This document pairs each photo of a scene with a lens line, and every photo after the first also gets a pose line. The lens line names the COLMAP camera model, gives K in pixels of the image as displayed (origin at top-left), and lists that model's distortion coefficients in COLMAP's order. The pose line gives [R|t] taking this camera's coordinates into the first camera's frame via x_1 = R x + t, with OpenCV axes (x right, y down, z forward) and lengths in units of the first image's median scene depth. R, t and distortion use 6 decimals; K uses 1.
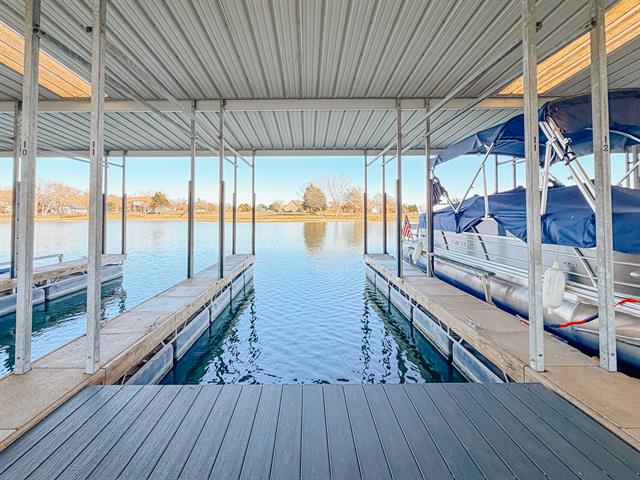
lens RADIAL K [[282.2, 0, 319.1], [0, 282.2, 228.6], [0, 0, 1]] dist [0.000949, 0.000292]
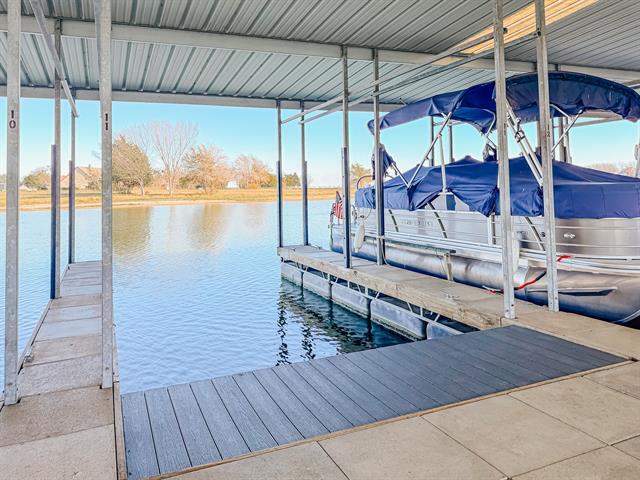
lens RADIAL K [[493.1, 0, 320.0], [0, 493.1, 240.0], [0, 0, 1]] dist [0.023917, -0.006606]
pose [[0.918079, -0.063431, 0.391289, -0.396151], [0.043768, 0.997299, 0.058976, 0.004388], [-0.393973, -0.037018, 0.918376, -0.308978]]
